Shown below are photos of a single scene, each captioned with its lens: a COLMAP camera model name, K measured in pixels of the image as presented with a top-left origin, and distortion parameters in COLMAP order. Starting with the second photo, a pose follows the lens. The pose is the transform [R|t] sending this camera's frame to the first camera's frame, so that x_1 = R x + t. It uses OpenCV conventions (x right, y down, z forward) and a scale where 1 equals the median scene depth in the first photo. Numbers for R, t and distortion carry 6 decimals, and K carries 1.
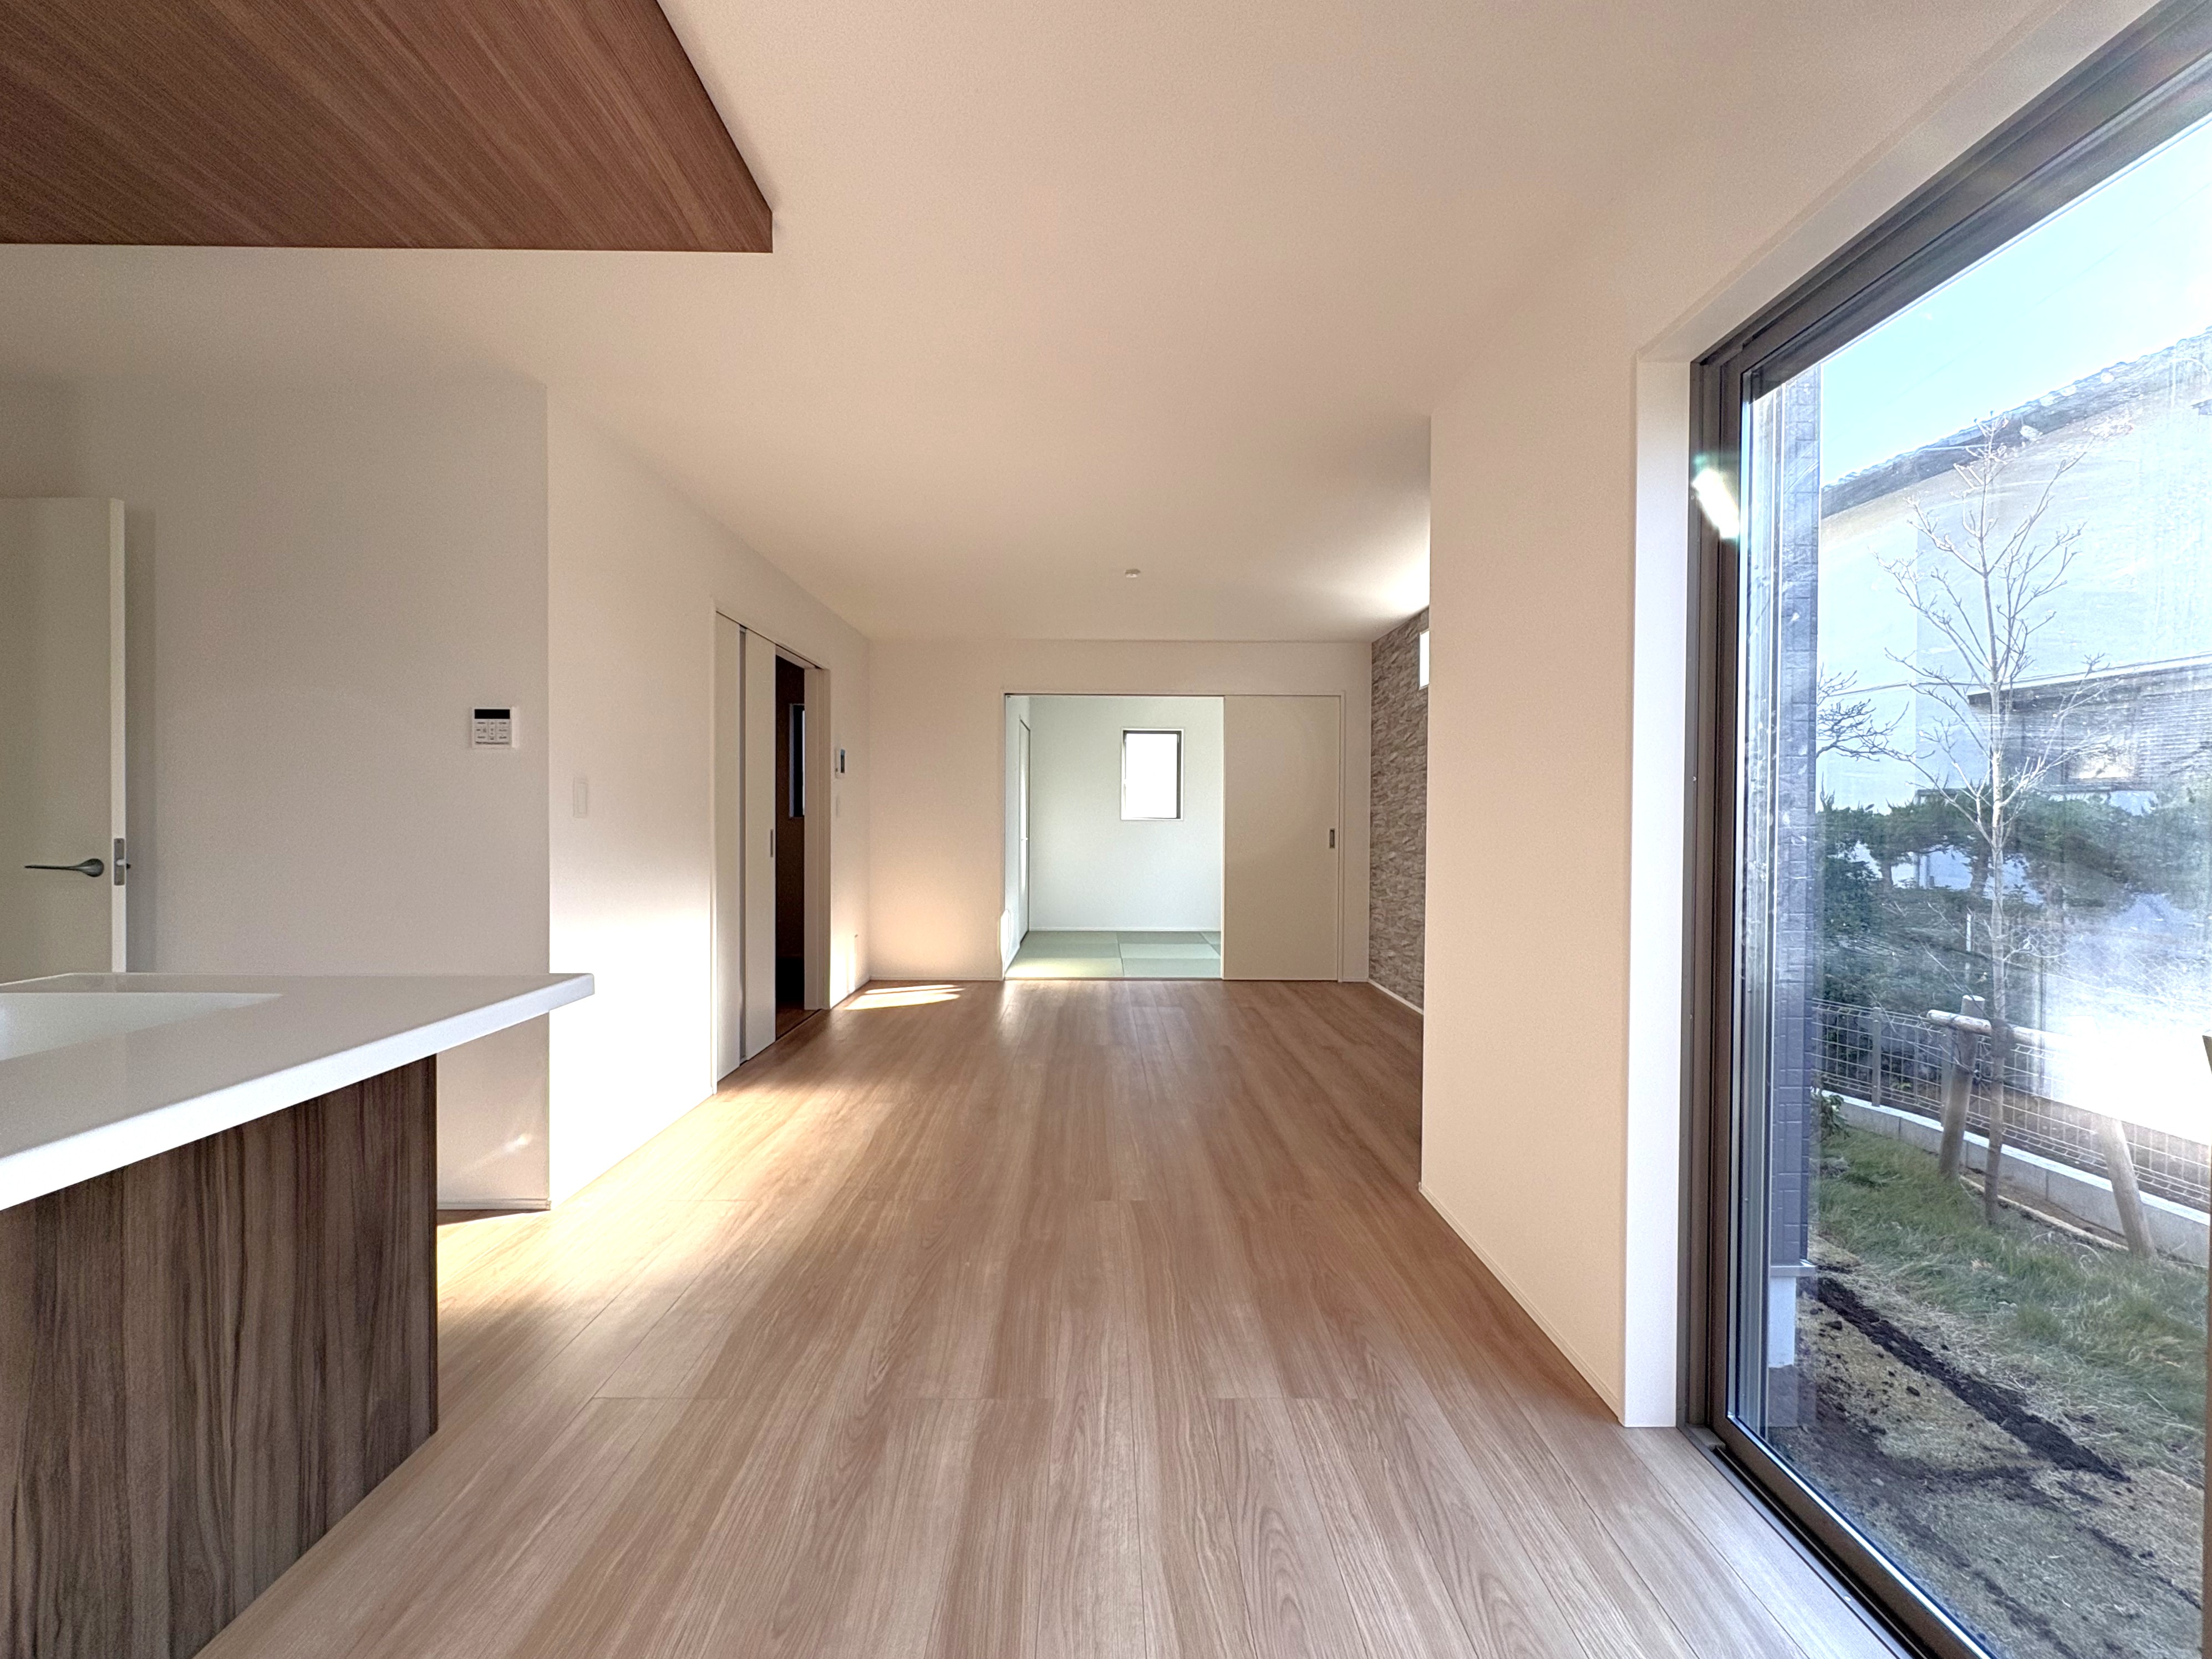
lens RADIAL K [[885.7, 0, 1111.2], [0, 885.7, 834.4], [0, 0, 1]] dist [0.012270, -0.001251]
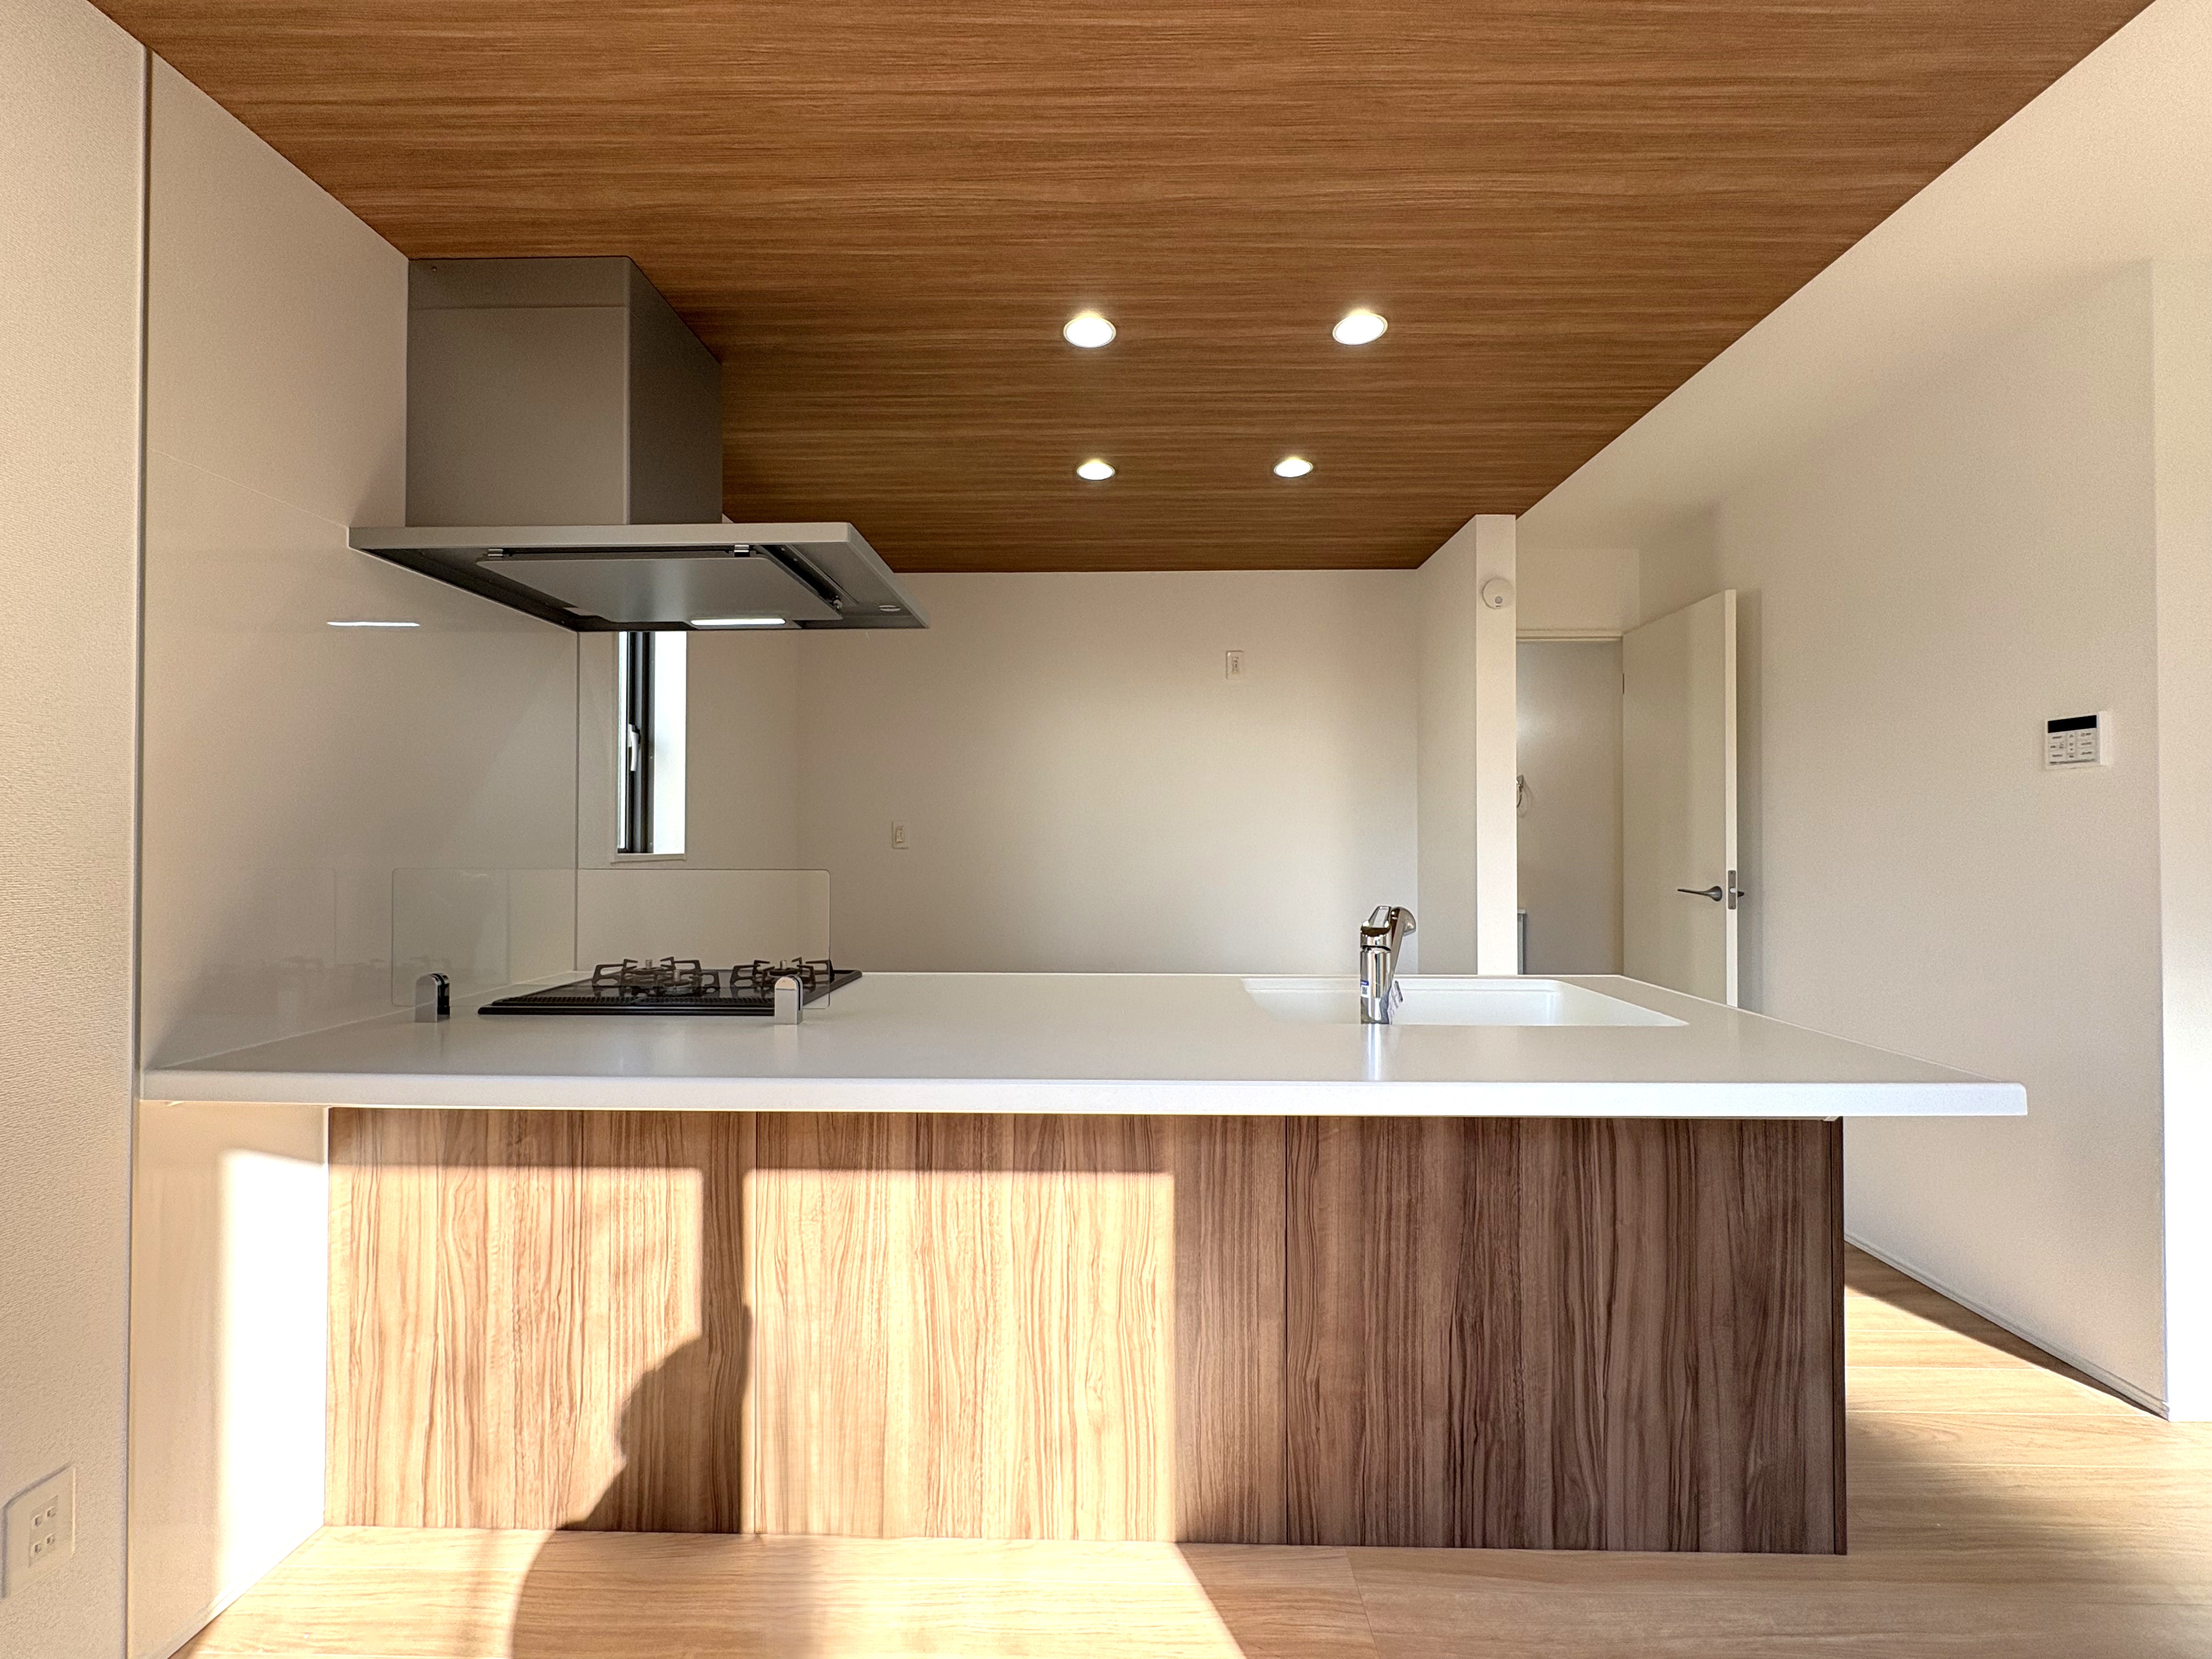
lens RADIAL K [[885.8, 0, 1113.1], [0, 885.8, 830.1], [0, 0, 1]] dist [0.012270, -0.001251]
pose [[-0.025623, -0.013477, -0.999581, 0.198925], [-0.017945, 0.999754, -0.013019, -0.032945], [0.999511, 0.017604, -0.025859, 0.348666]]
